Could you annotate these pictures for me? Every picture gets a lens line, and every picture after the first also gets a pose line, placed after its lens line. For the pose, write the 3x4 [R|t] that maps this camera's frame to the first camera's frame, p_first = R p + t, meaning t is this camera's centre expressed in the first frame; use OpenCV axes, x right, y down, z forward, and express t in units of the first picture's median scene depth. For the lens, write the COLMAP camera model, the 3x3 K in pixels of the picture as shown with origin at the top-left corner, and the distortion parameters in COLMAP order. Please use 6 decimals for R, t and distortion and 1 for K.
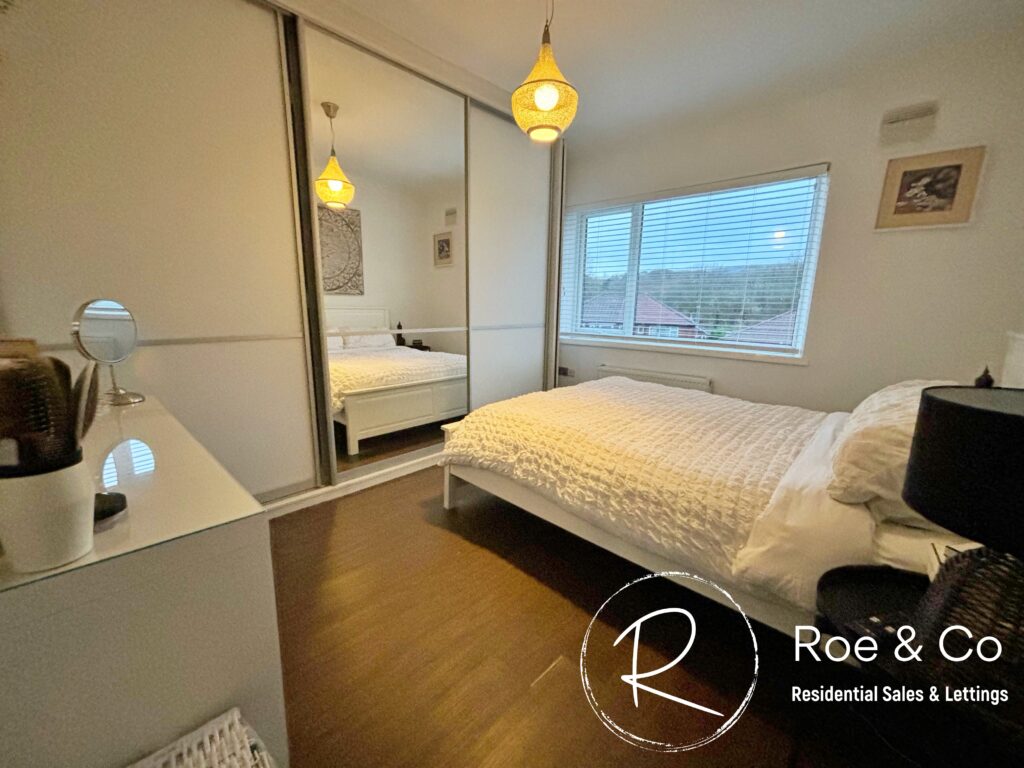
lens RADIAL K [[411.7, 0, 513.3], [0, 411.7, 385.7], [0, 0, 1]] dist [0.002994, -0.000395]
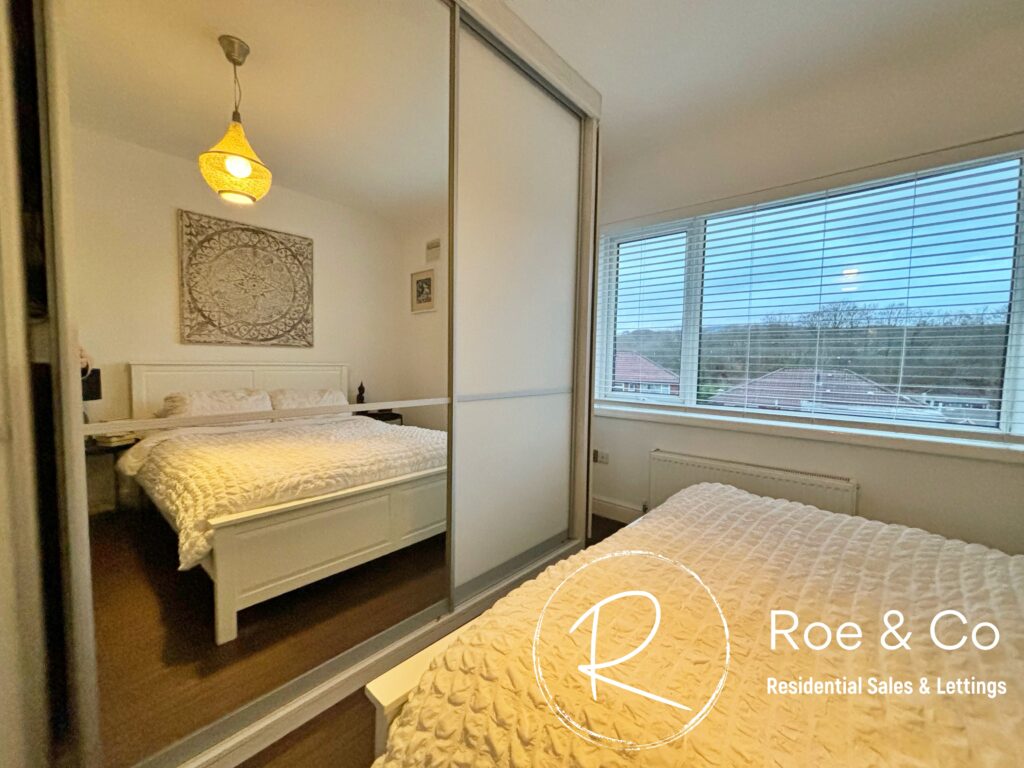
lens RADIAL K [[411.7, 0, 513.3], [0, 411.7, 385.7], [0, 0, 1]] dist [0.002994, -0.000395]
pose [[0.999454, -0.000832, 0.033027, -0.032586], [0.005381, 0.990433, -0.137892, -0.059631], [-0.032596, 0.137995, 0.989896, 0.329263]]
